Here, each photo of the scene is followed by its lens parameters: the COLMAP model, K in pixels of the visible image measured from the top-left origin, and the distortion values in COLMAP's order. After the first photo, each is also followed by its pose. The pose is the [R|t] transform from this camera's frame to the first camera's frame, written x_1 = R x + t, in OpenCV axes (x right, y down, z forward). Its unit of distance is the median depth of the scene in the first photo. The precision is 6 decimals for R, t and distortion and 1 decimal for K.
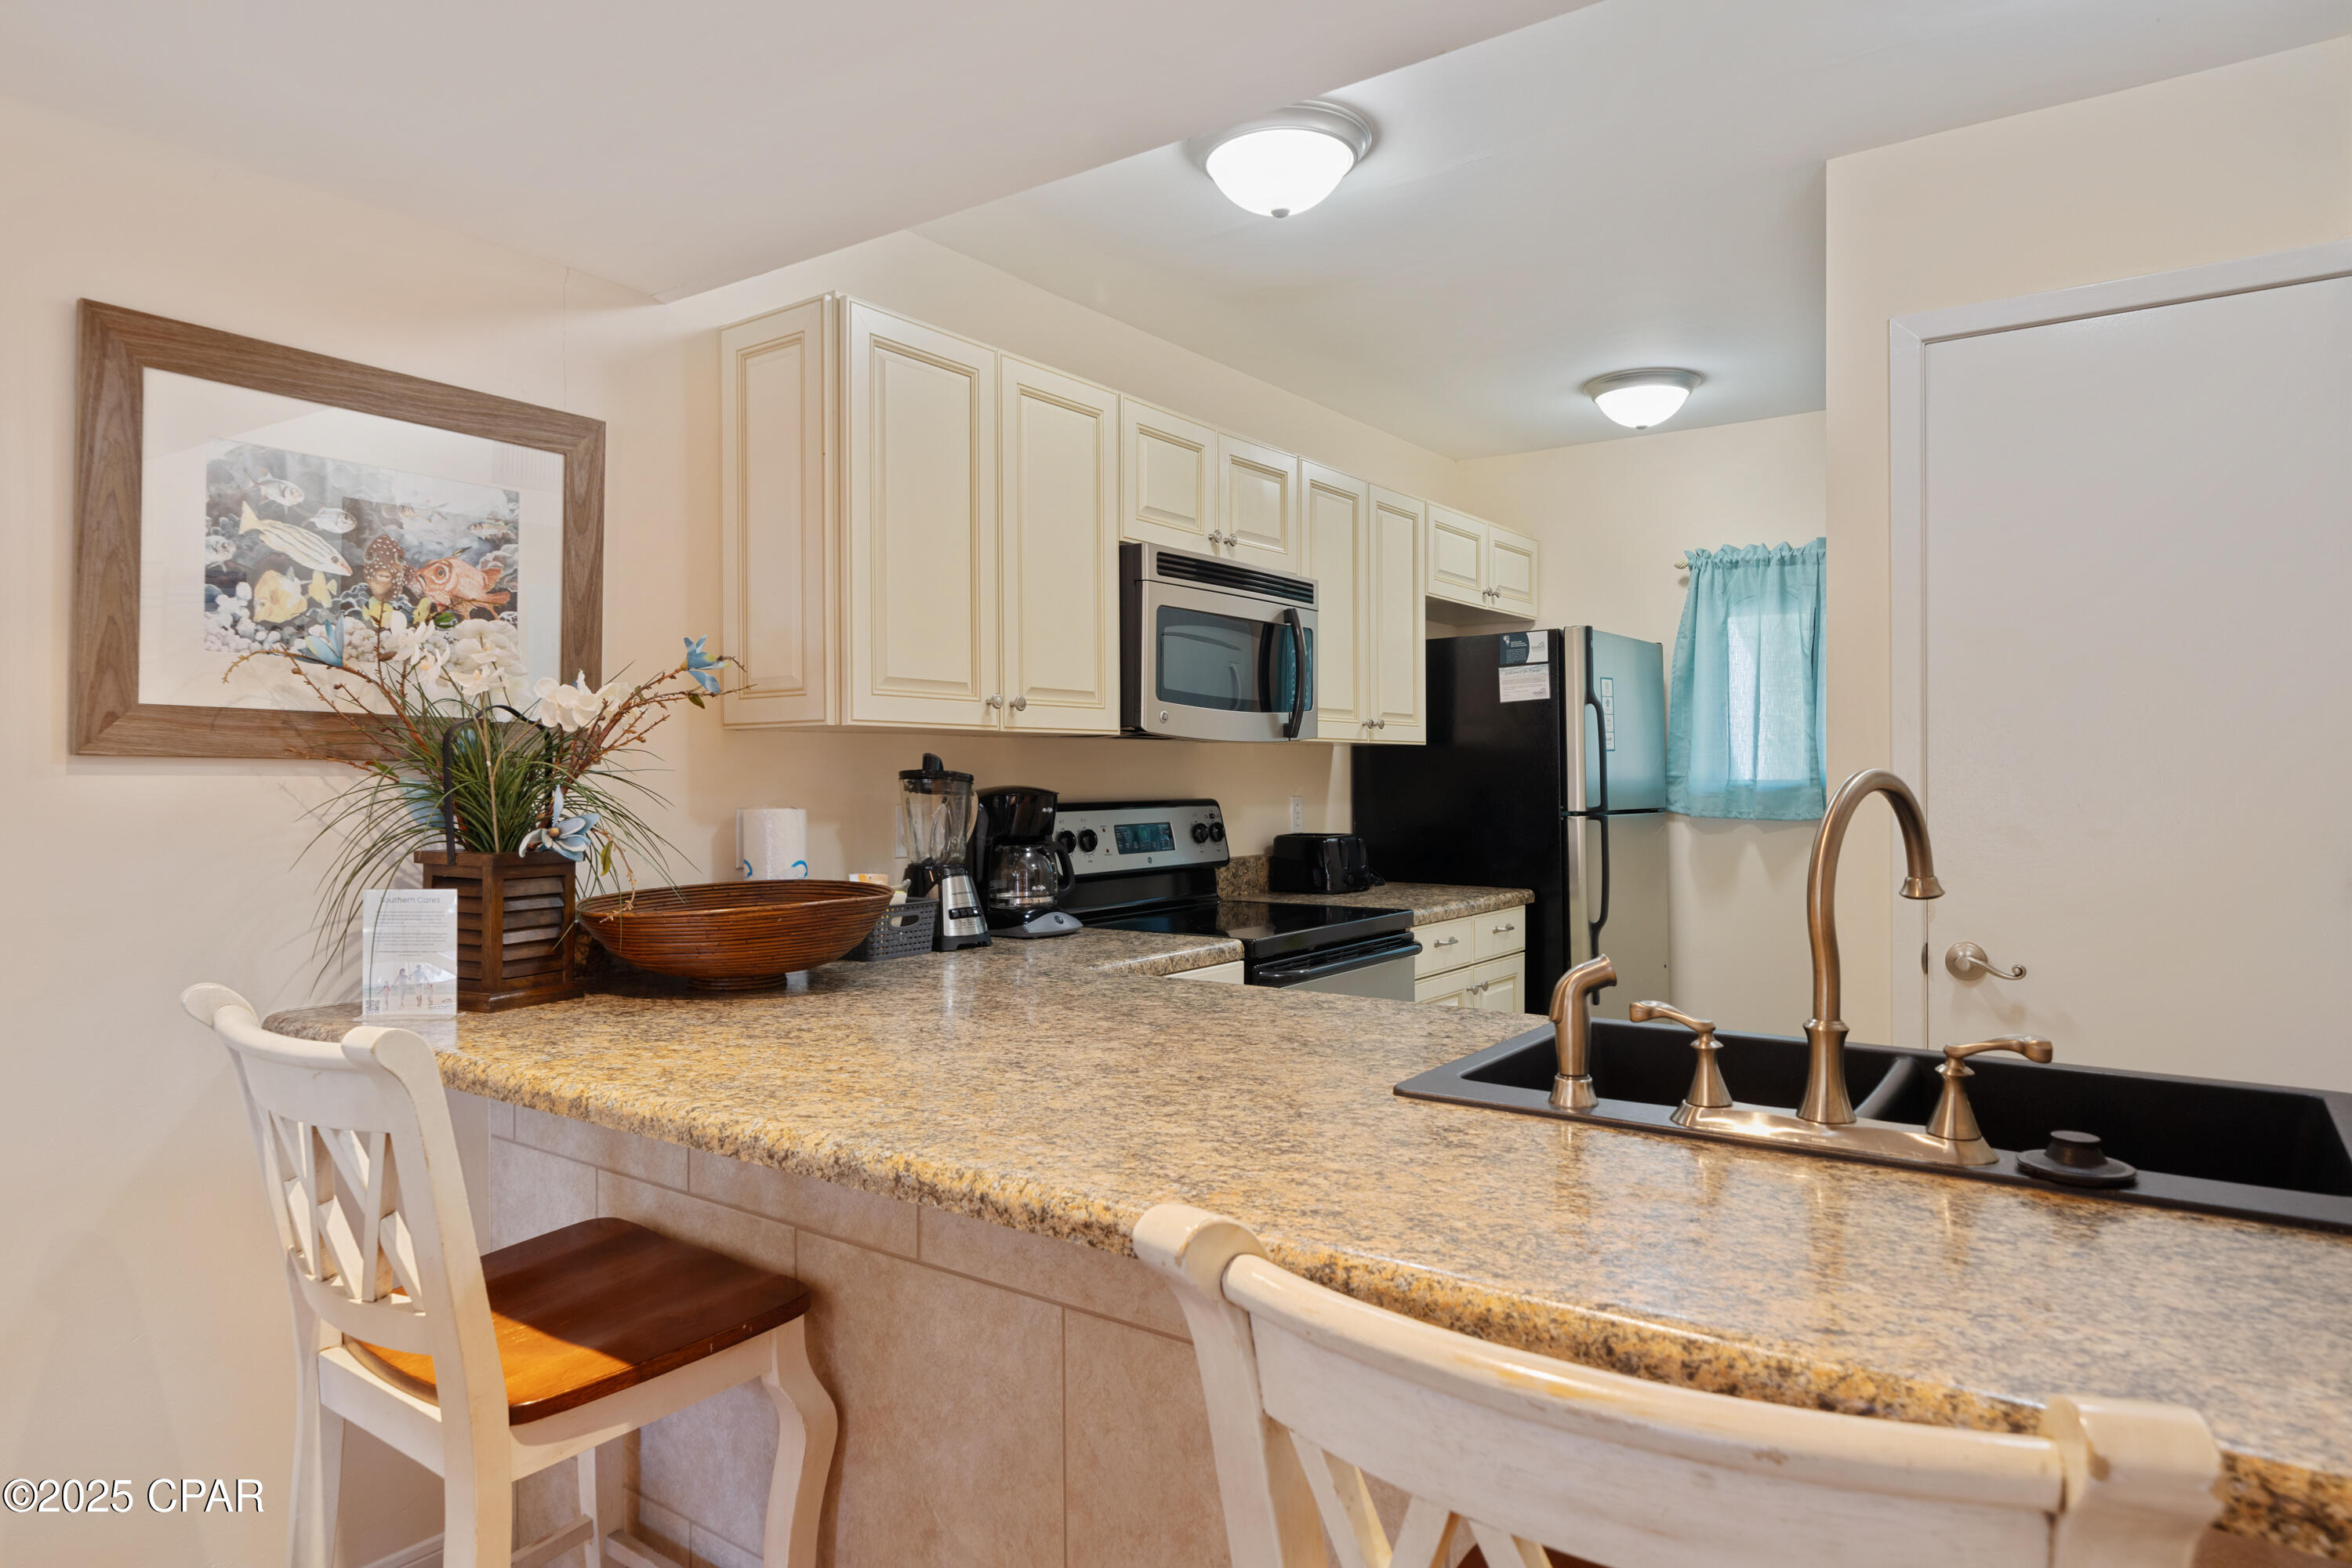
lens RADIAL K [[1398.0, 0, 1137.2], [0, 1398.0, 770.0], [0, 0, 1]] dist [0.008812, 0.000247]
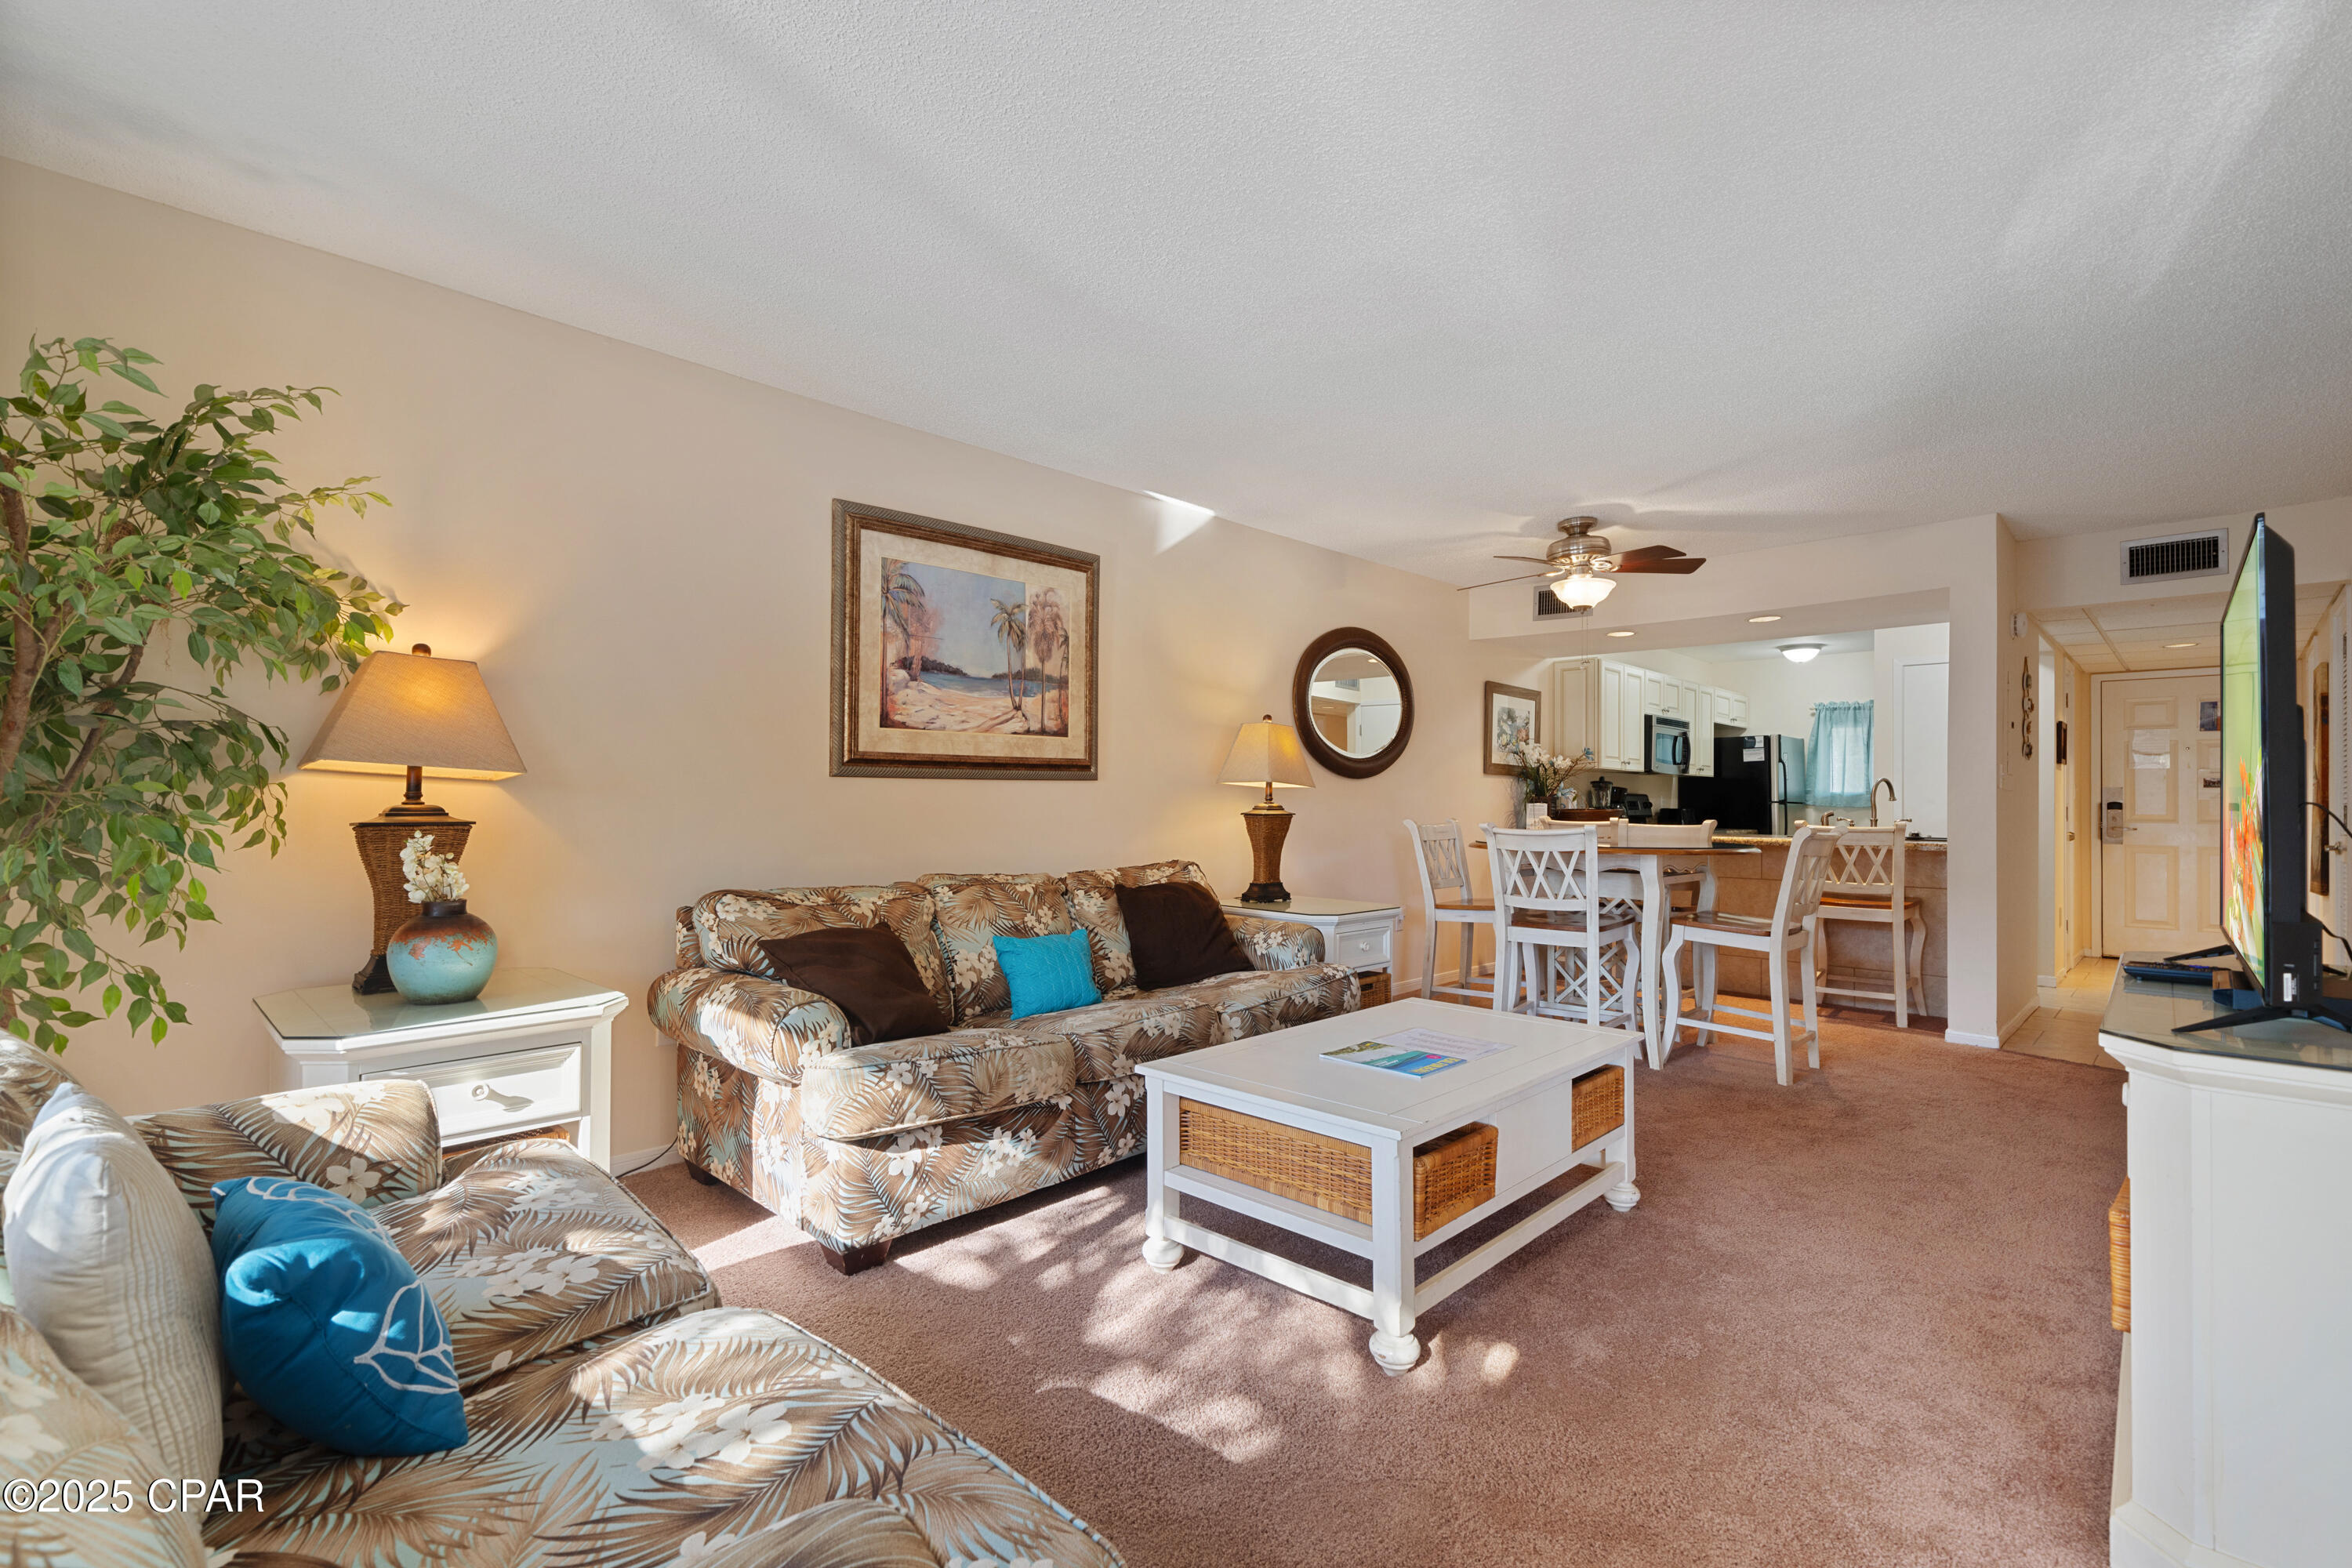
lens RADIAL K [[1042.5, 0, 1160.1], [0, 1042.5, 787.8], [0, 0, 1]] dist [0.004775, 0.000770]
pose [[0.989913, 0.011948, -0.141173, -0.804922], [-0.013711, 0.999840, -0.011520, 0.058103], [0.141012, 0.013339, 0.989918, -1.637688]]
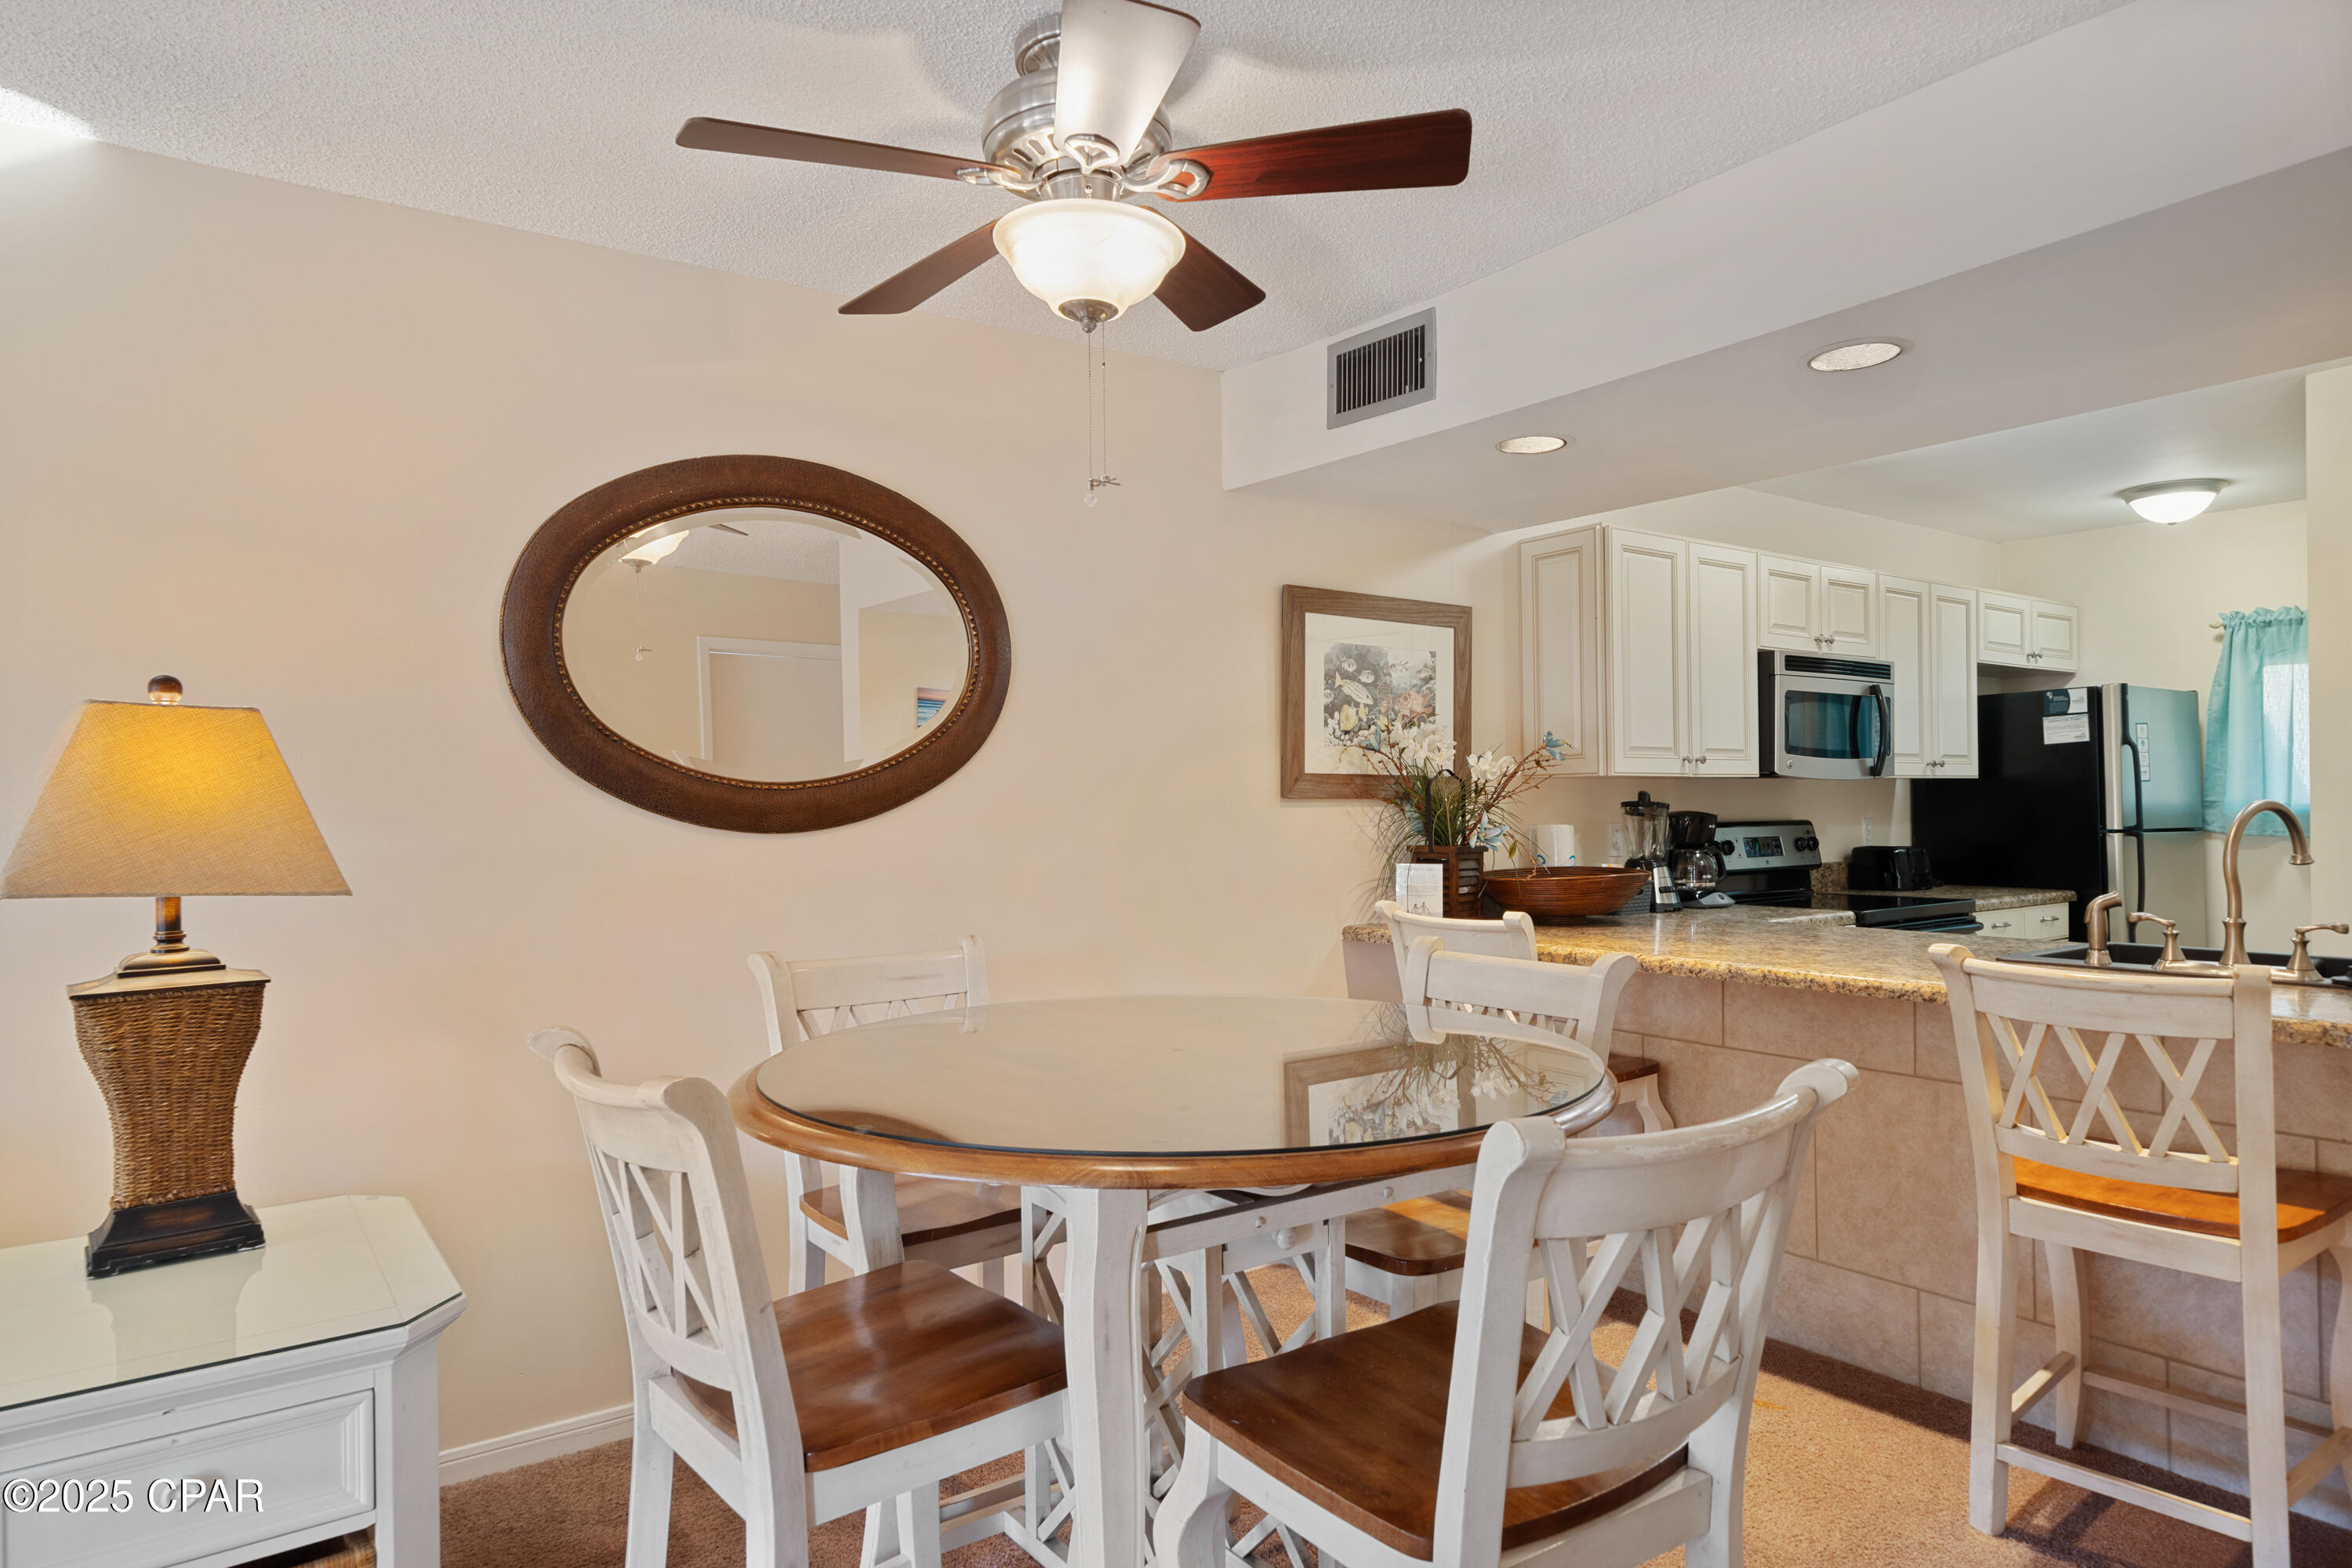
lens RADIAL K [[1398.0, 0, 1161.4], [0, 1398.0, 794.5], [0, 0, 1]] dist [0.008812, 0.000247]
pose [[0.954727, -0.008160, -0.297372, -0.178415], [0.007467, 0.999966, -0.003466, -0.005610], [0.297391, 0.001088, 0.954755, -0.636458]]
